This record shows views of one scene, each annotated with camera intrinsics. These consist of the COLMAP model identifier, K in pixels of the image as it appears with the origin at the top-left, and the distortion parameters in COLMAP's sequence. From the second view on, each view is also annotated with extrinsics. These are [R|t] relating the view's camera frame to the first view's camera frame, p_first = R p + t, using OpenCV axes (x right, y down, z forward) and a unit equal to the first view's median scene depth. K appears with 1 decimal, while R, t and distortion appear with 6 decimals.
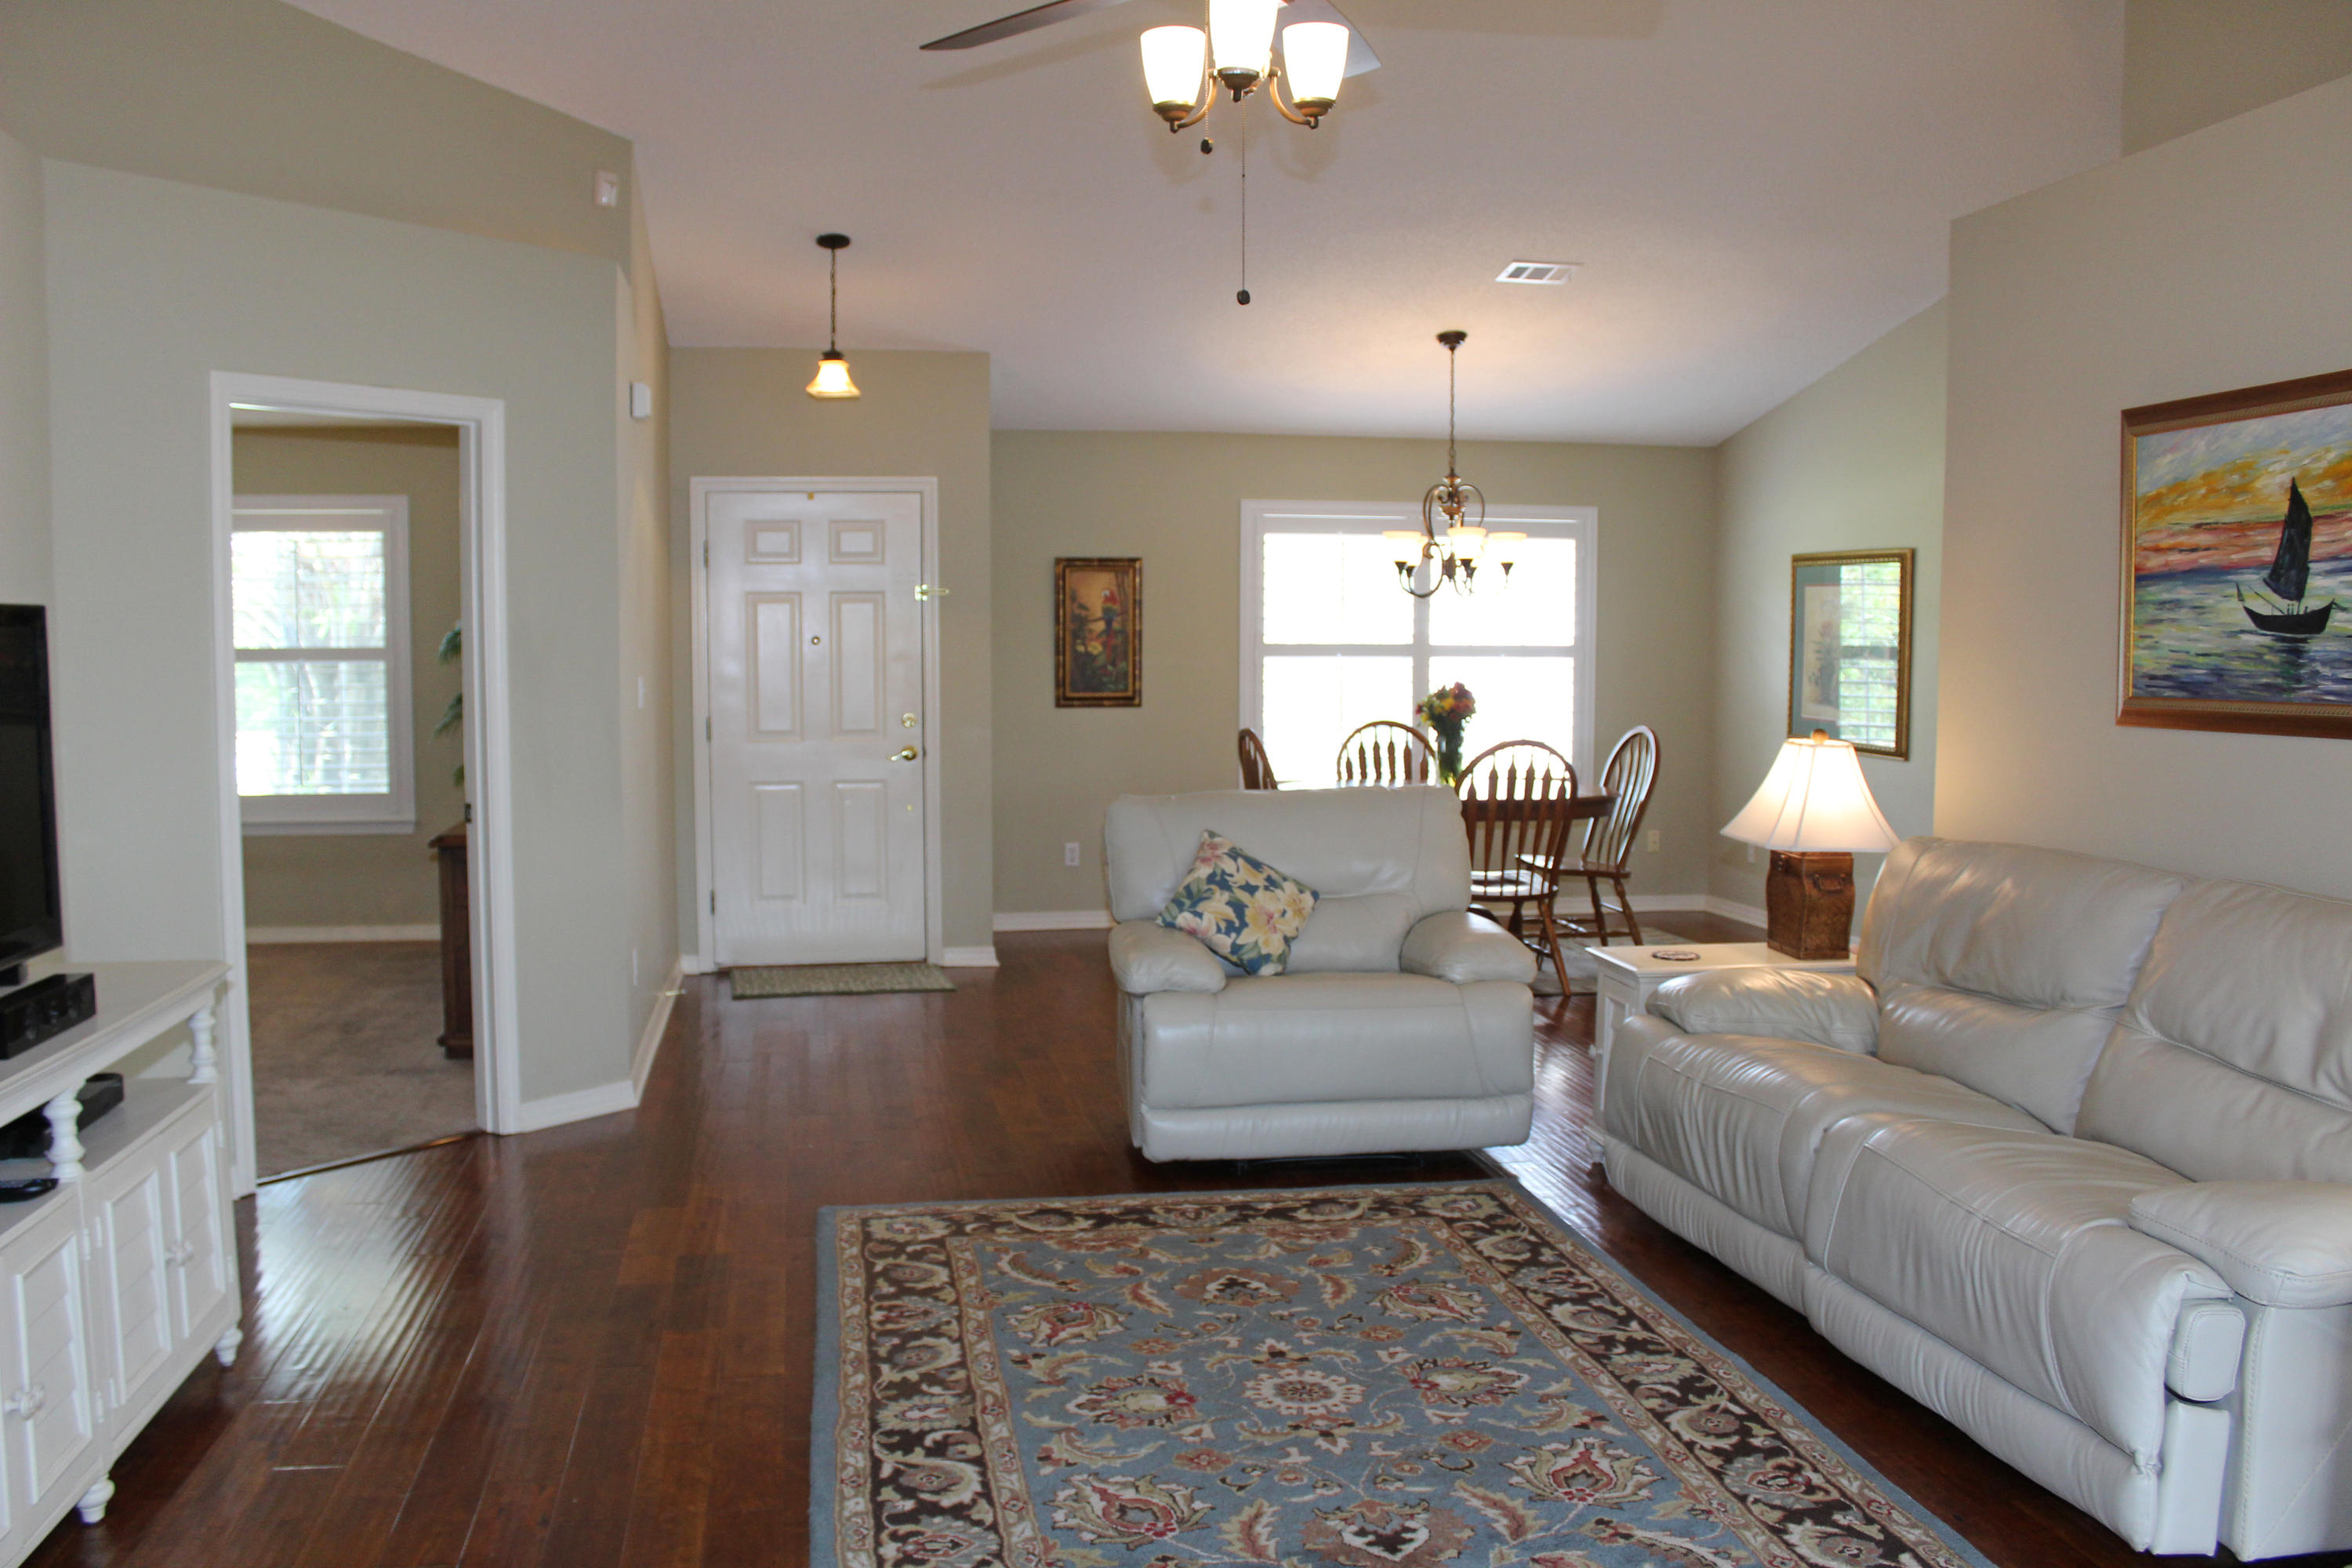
lens RADIAL K [[1968.0, 0, 1134.6], [0, 1968.0, 783.6], [0, 0, 1]] dist [-0.167108, 0.150130]
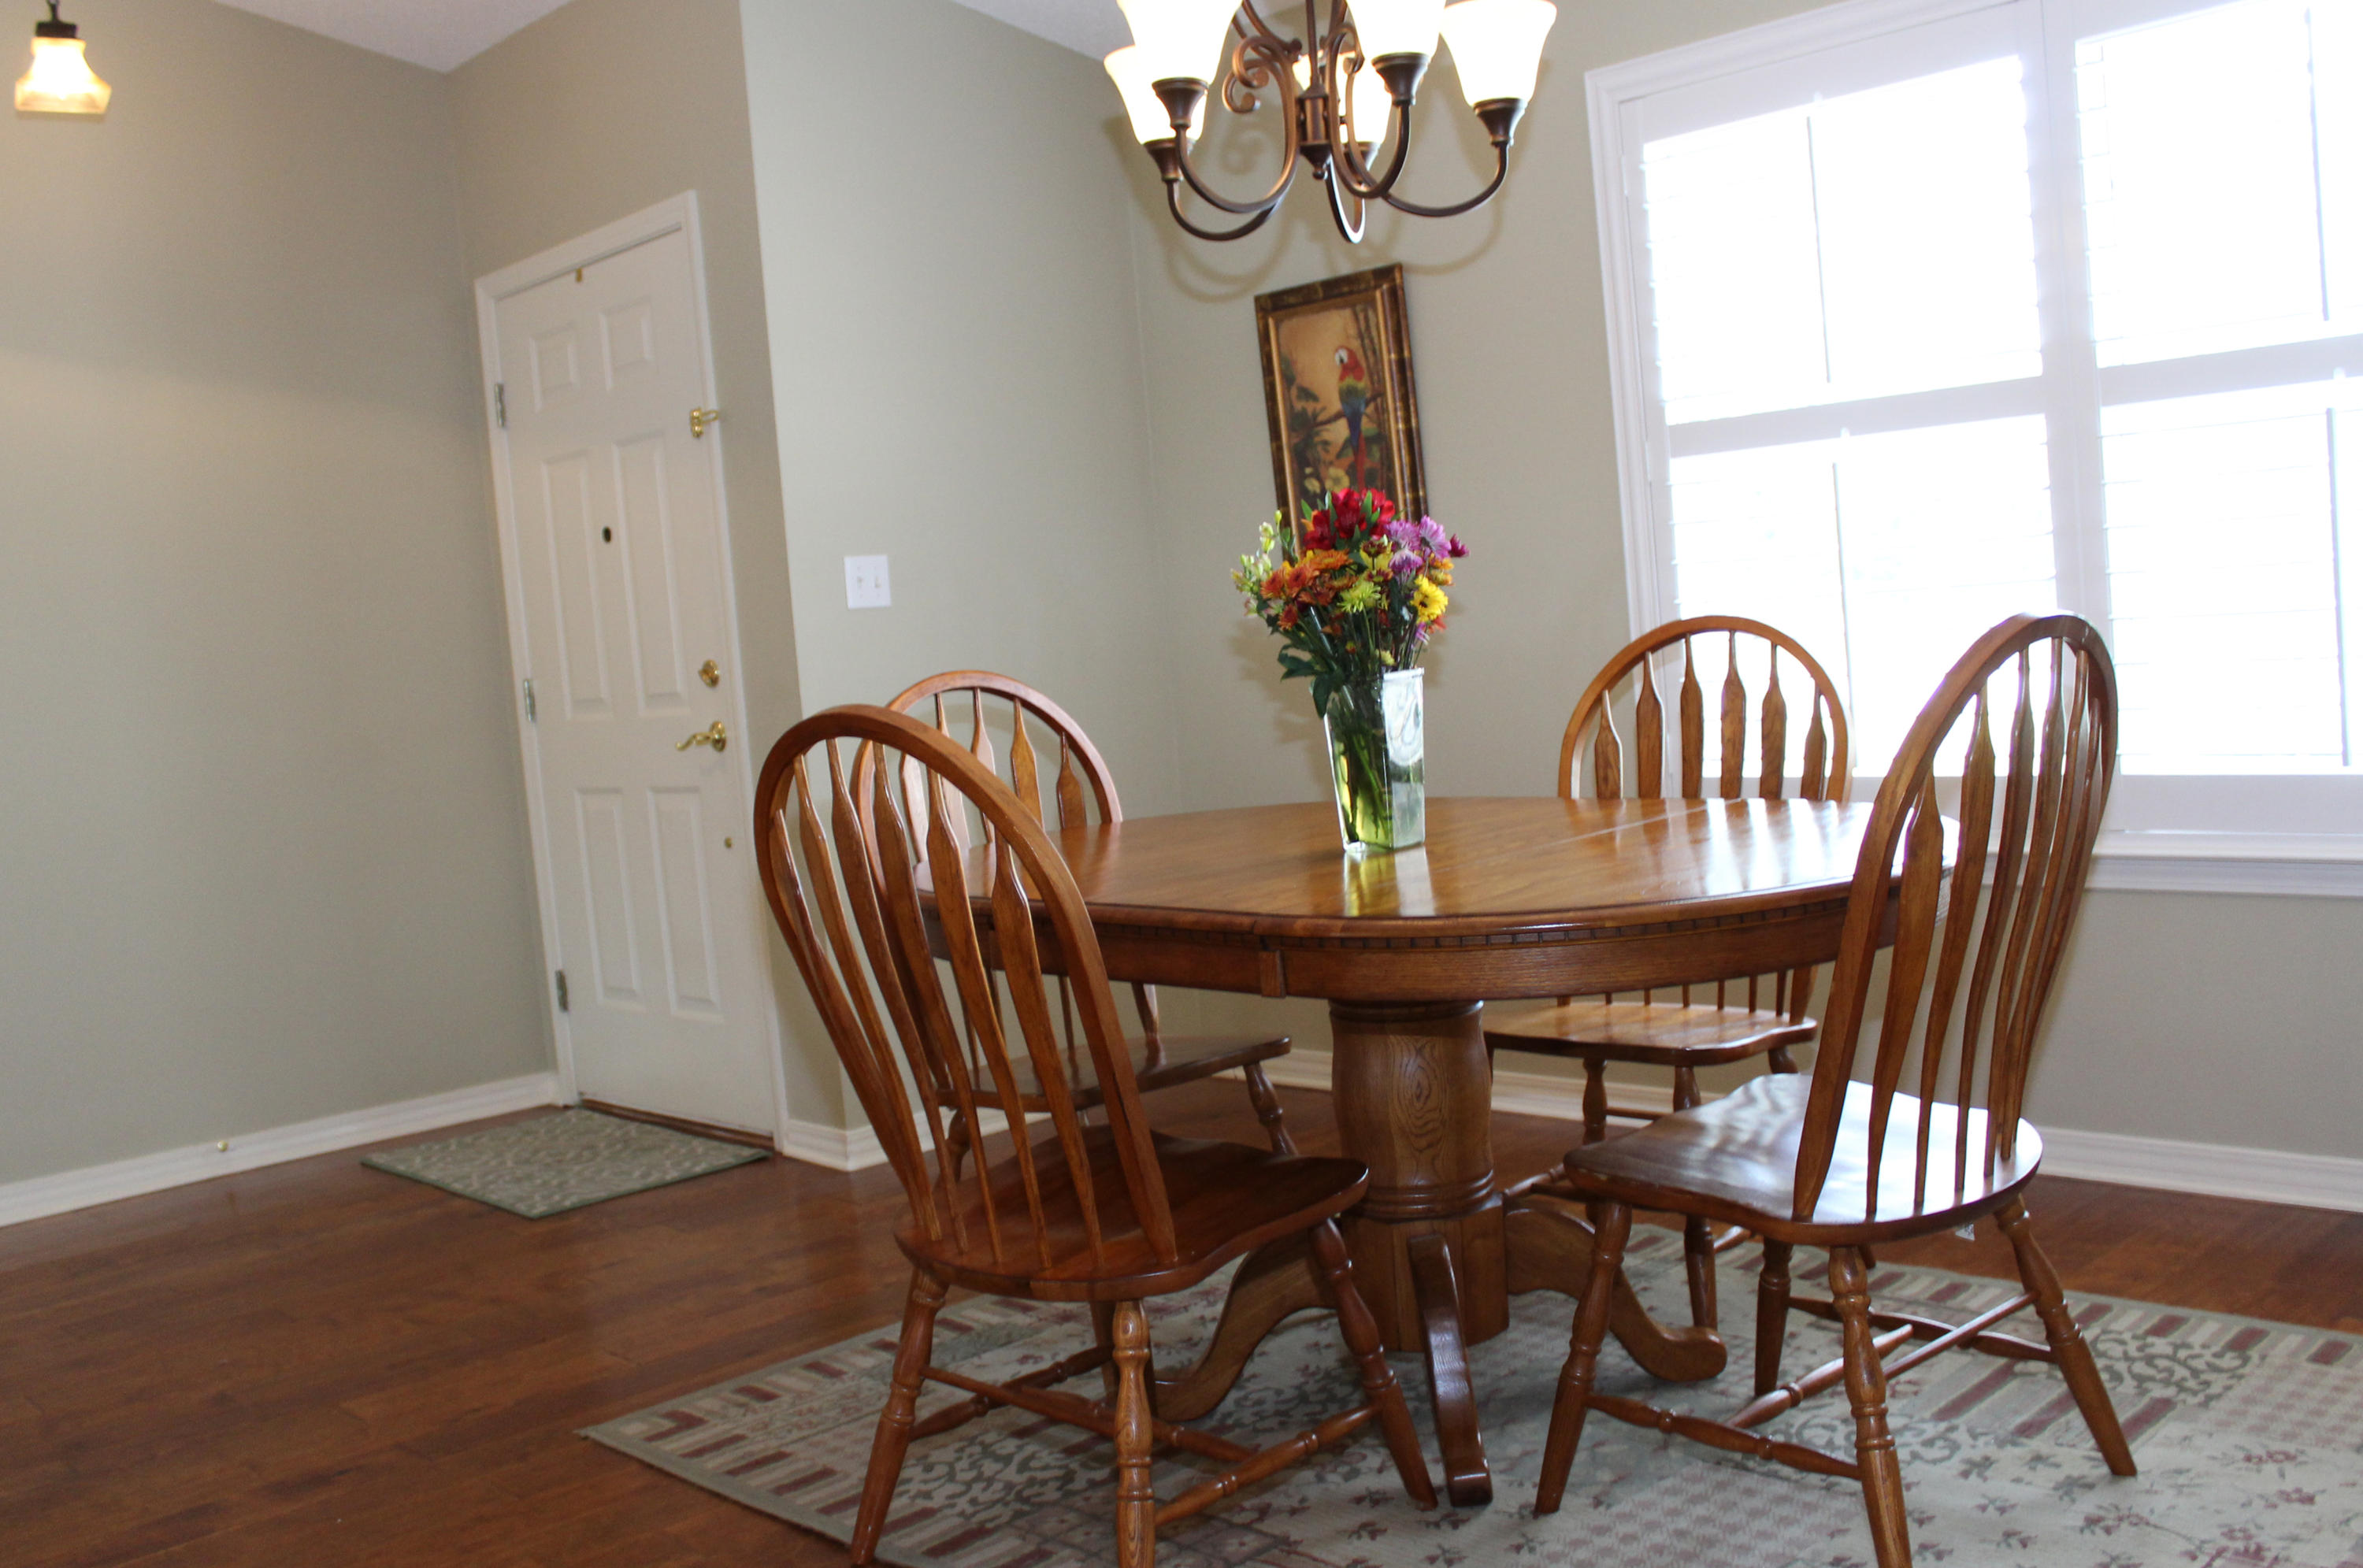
lens RADIAL K [[2158.4, 0, 1147.7], [0, 2158.4, 783.4], [0, 0, 1]] dist [-0.201715, 0.259638]
pose [[0.556530, 0.012402, -0.830735, 0.423309], [0.021097, 0.999355, 0.029053, -0.017630], [0.830560, -0.033695, 0.555909, 0.800705]]
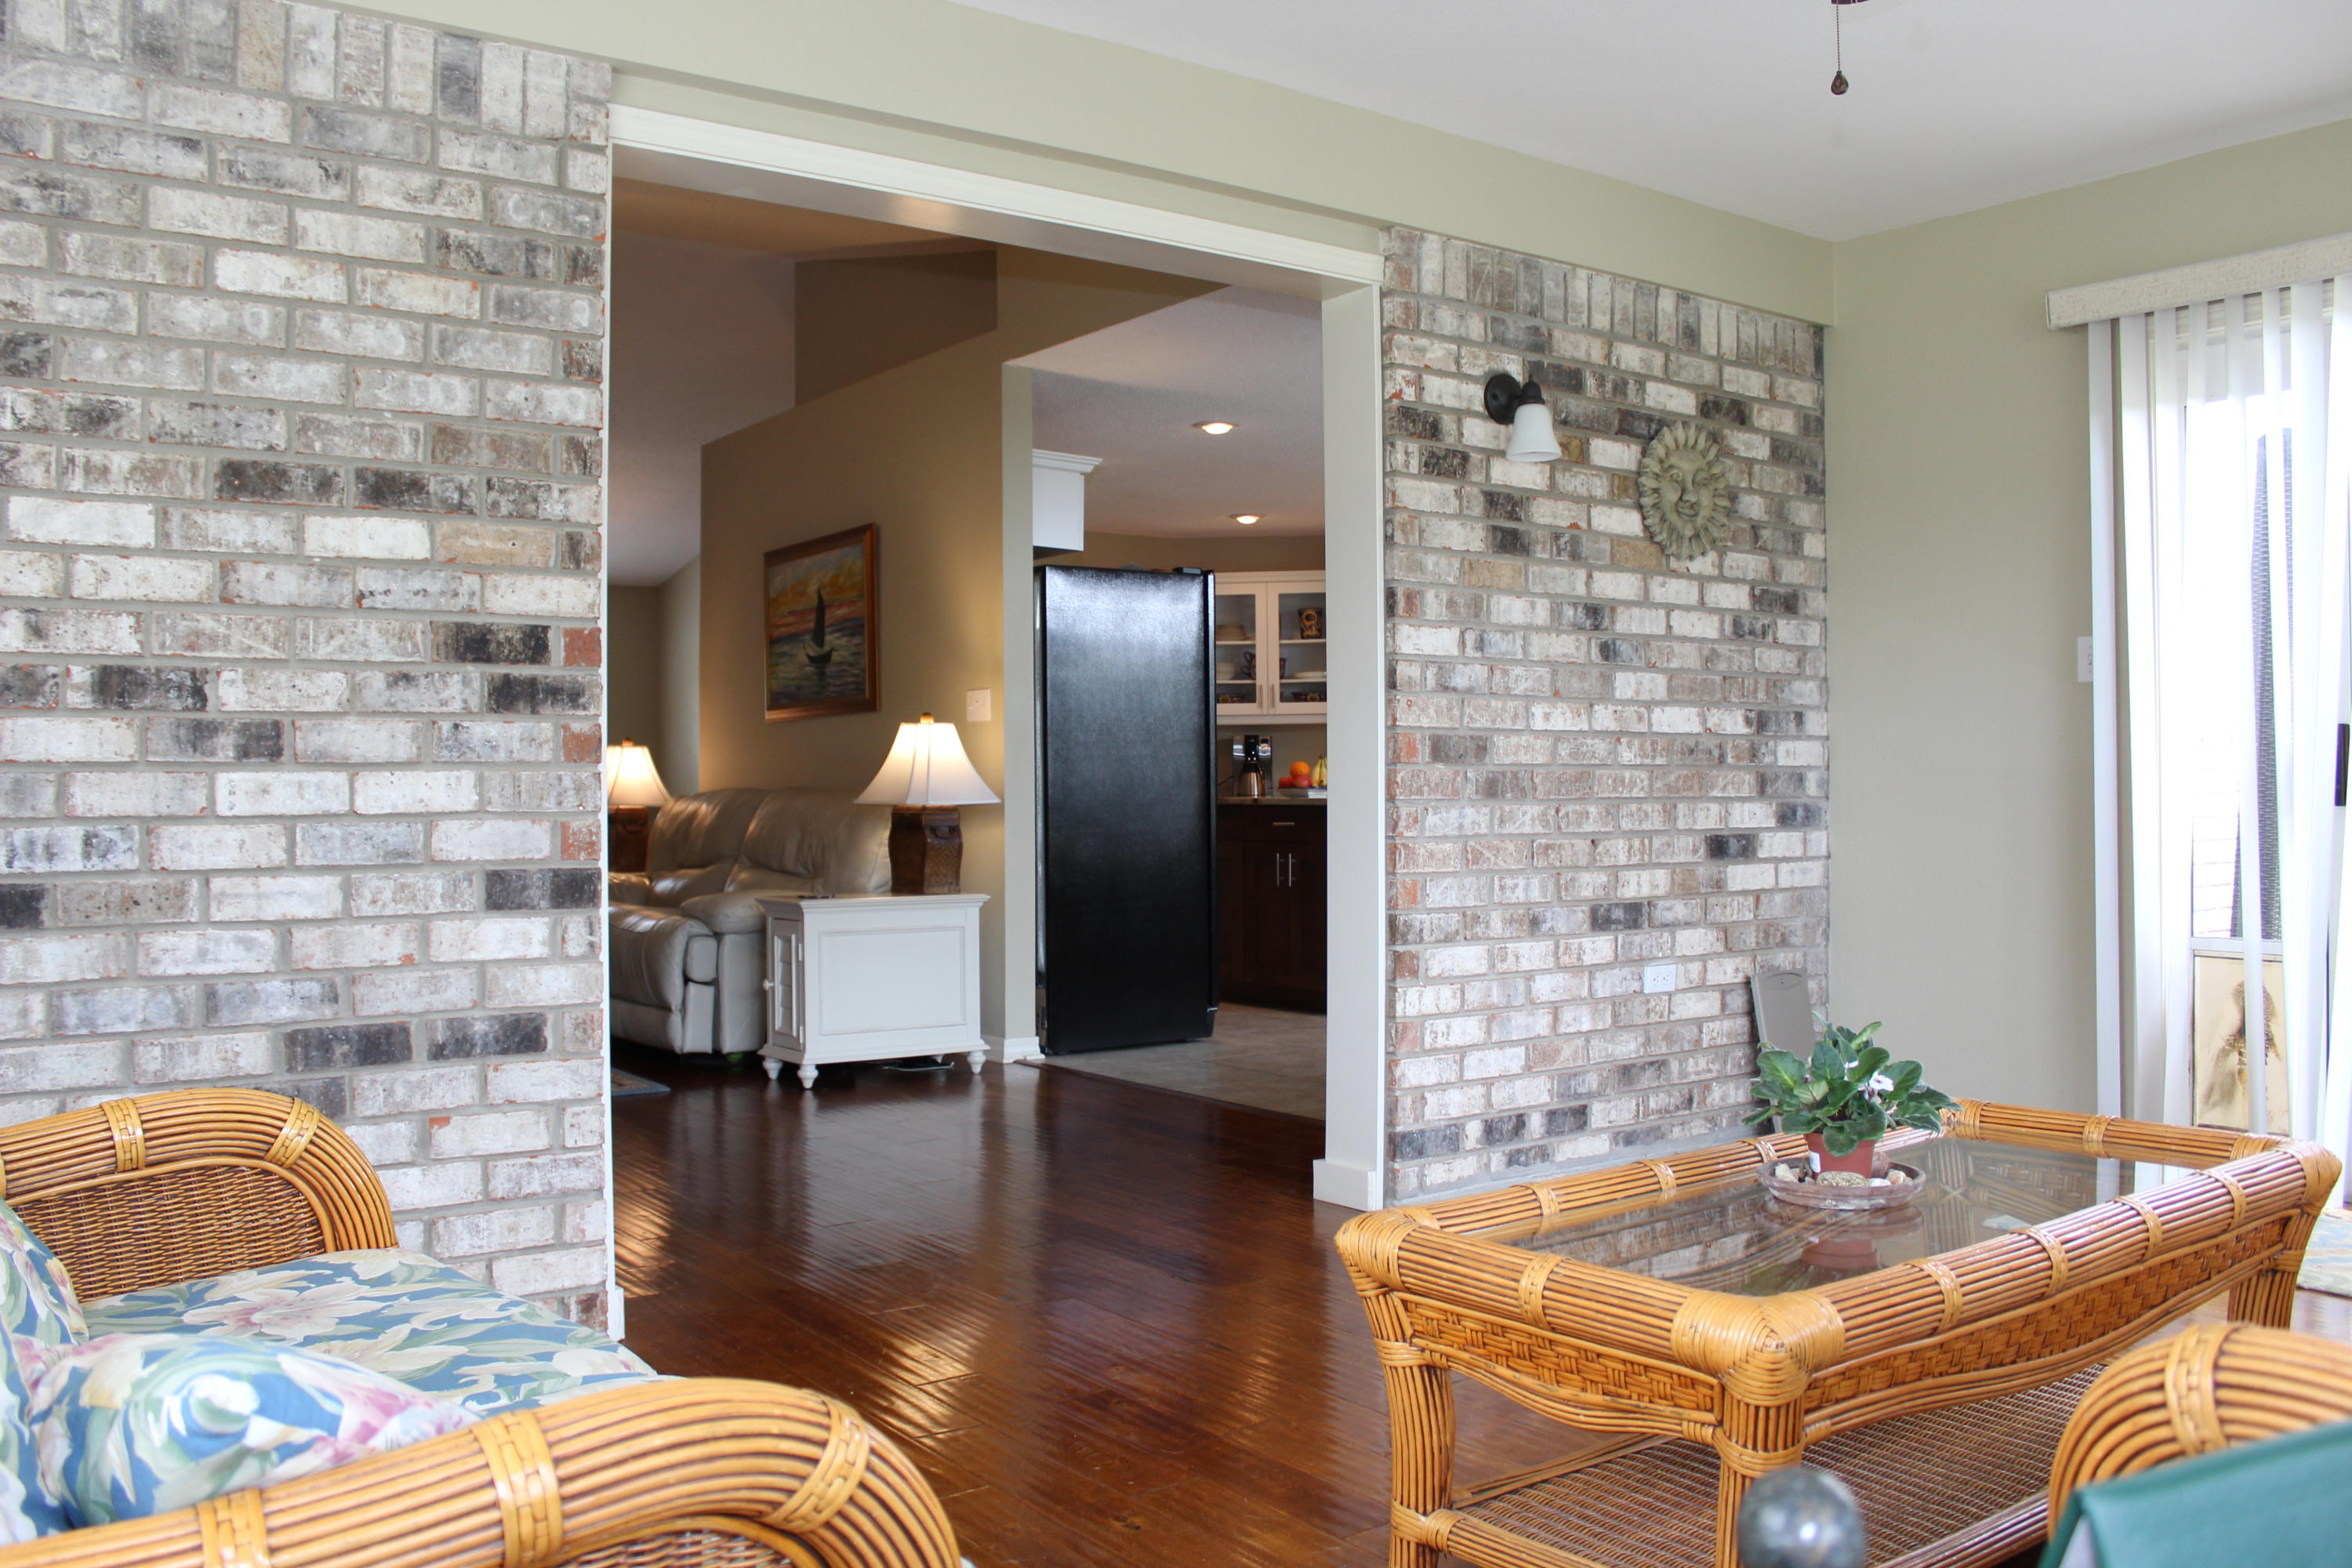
lens RADIAL K [[1968.0, 0, 1134.6], [0, 1968.0, 783.6], [0, 0, 1]] dist [-0.167108, 0.150130]
pose [[0.902603, -0.005173, 0.430443, 0.012310], [0.041152, 0.996385, -0.074318, 0.098997], [-0.428503, 0.084793, 0.899553, -0.458667]]
